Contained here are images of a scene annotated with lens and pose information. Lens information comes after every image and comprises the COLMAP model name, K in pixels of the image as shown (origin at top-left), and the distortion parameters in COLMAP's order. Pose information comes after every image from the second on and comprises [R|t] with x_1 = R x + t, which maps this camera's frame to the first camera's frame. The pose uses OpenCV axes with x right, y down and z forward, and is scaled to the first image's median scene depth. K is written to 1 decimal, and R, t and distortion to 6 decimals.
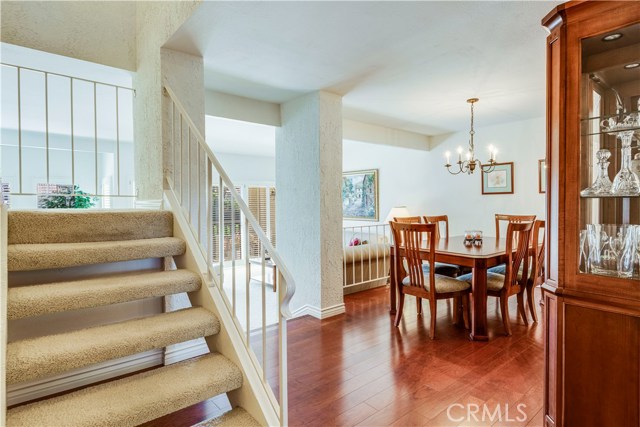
lens RADIAL K [[340.9, 0, 324.2], [0, 340.9, 211.1], [0, 0, 1]] dist [0.007993, -0.000136]
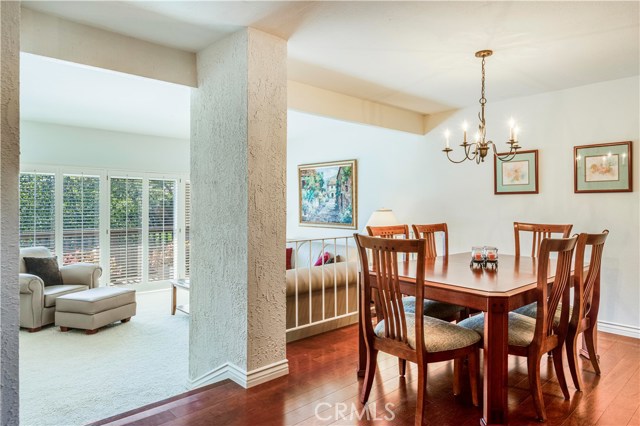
lens RADIAL K [[406.6, 0, 318.2], [0, 406.6, 208.9], [0, 0, 1]] dist [0.015324, -0.002931]
pose [[0.999383, 0.008807, 0.034004, 0.083653], [-0.008351, 0.999874, -0.013527, -0.004208], [-0.034119, 0.013234, 0.999330, 0.211950]]
